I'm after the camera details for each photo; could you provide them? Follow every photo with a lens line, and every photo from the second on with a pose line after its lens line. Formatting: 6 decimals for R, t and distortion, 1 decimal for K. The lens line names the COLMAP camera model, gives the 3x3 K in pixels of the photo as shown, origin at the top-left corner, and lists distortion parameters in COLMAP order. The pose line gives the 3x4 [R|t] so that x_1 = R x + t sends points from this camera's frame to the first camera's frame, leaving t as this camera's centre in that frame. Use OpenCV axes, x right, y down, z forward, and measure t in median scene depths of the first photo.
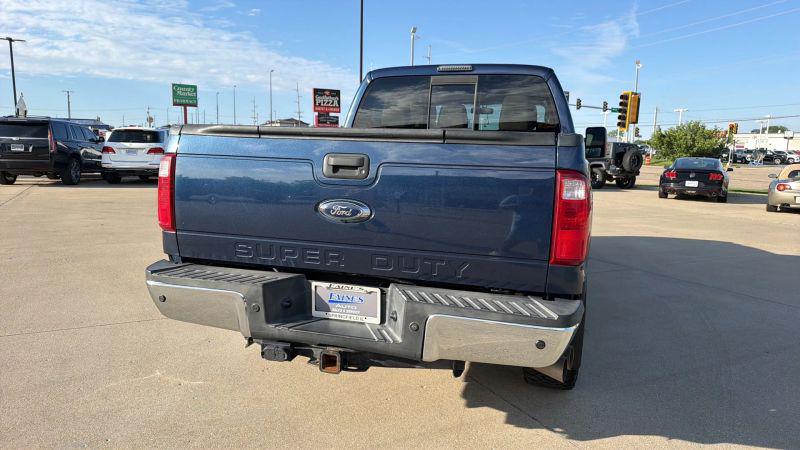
lens RADIAL K [[543.2, 0, 393.1], [0, 543.2, 232.3], [0, 0, 1]] dist [0.037218, -0.044261]
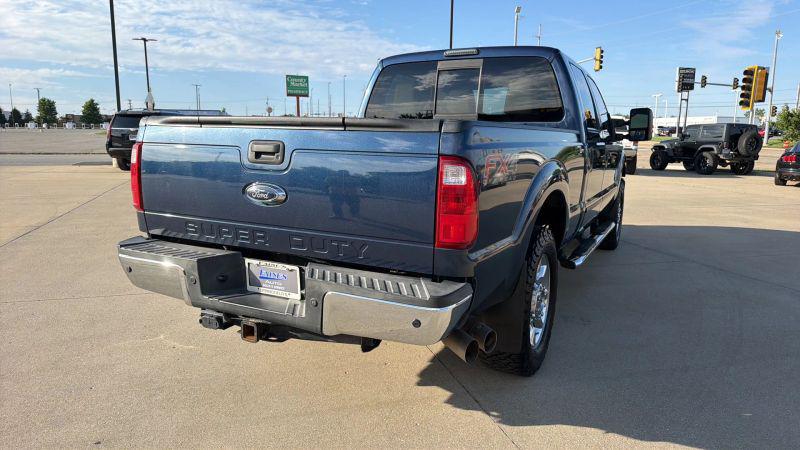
lens RADIAL K [[543.2, 0, 395.0], [0, 543.2, 234.9], [0, 0, 1]] dist [0.037218, -0.044261]
pose [[0.980822, 0.022156, -0.193640, 0.153533], [-0.016329, 0.999366, 0.031635, 0.001525], [0.194218, -0.027866, 0.980562, -0.006563]]
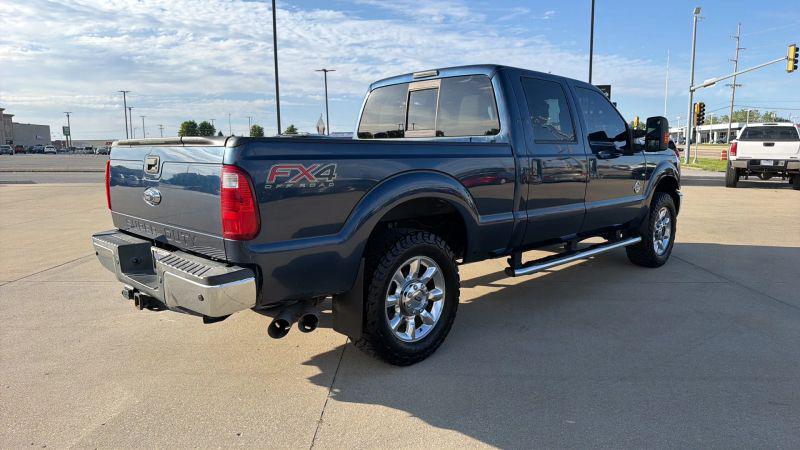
lens RADIAL K [[543.2, 0, 402.6], [0, 543.2, 230.5], [0, 0, 1]] dist [0.037218, -0.044261]
pose [[0.874707, 0.038100, -0.483152, 0.428161], [-0.041800, 0.999121, 0.003111, 0.006205], [0.482845, 0.017474, 0.875531, 0.022681]]
